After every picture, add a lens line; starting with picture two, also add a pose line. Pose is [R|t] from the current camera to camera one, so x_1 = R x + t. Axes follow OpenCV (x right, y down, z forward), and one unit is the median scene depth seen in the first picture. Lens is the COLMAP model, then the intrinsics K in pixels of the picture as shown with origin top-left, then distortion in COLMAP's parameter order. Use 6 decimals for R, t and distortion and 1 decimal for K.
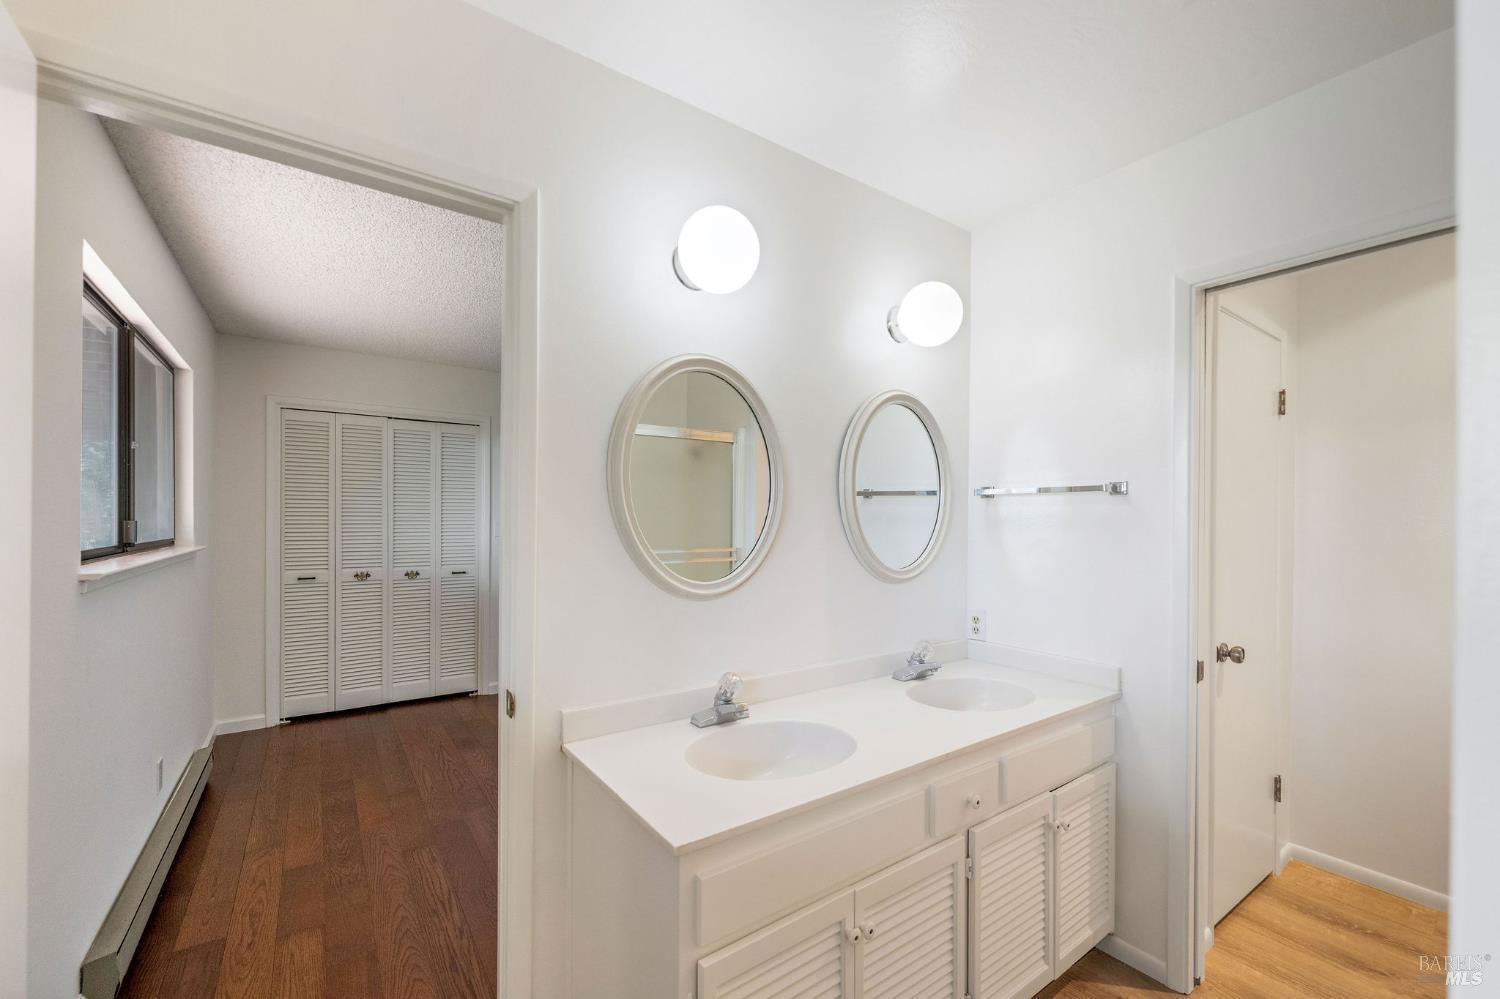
lens RADIAL K [[602.6, 0, 736.3], [0, 602.6, 525.2], [0, 0, 1]] dist [-0.002397, 0.000862]
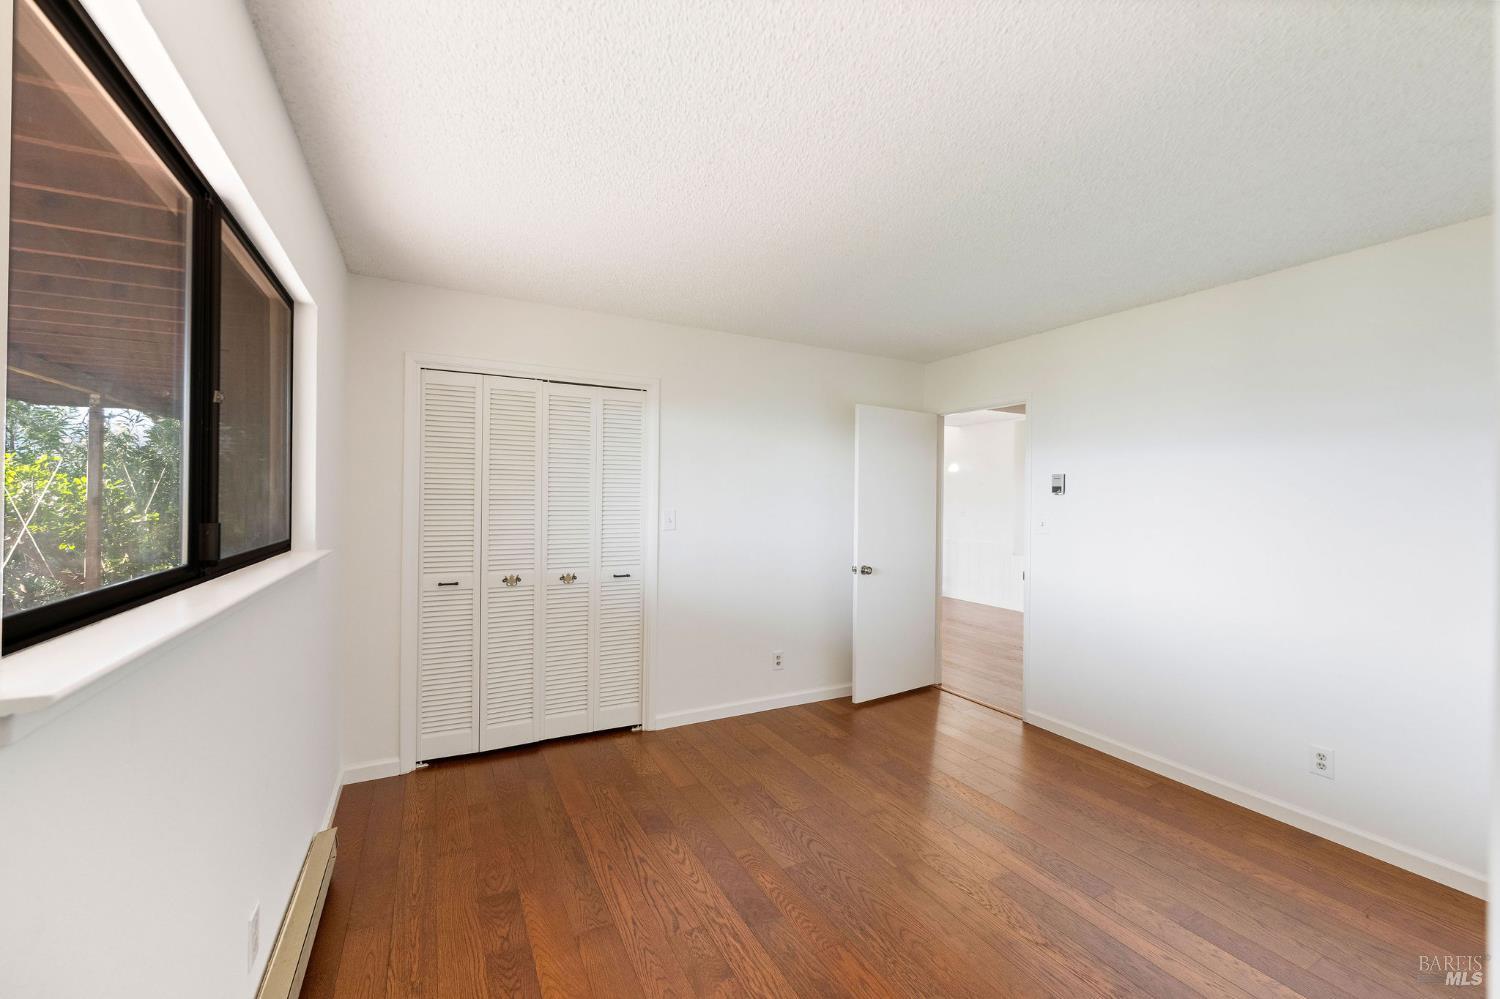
lens RADIAL K [[602.6, 0, 739.4], [0, 602.6, 503.3], [0, 0, 1]] dist [-0.002397, 0.000862]
pose [[0.990204, 0.006460, -0.139479, -0.232061], [-0.007324, 0.999957, -0.005681, -0.015563], [0.139436, 0.006647, 0.990209, 0.277031]]
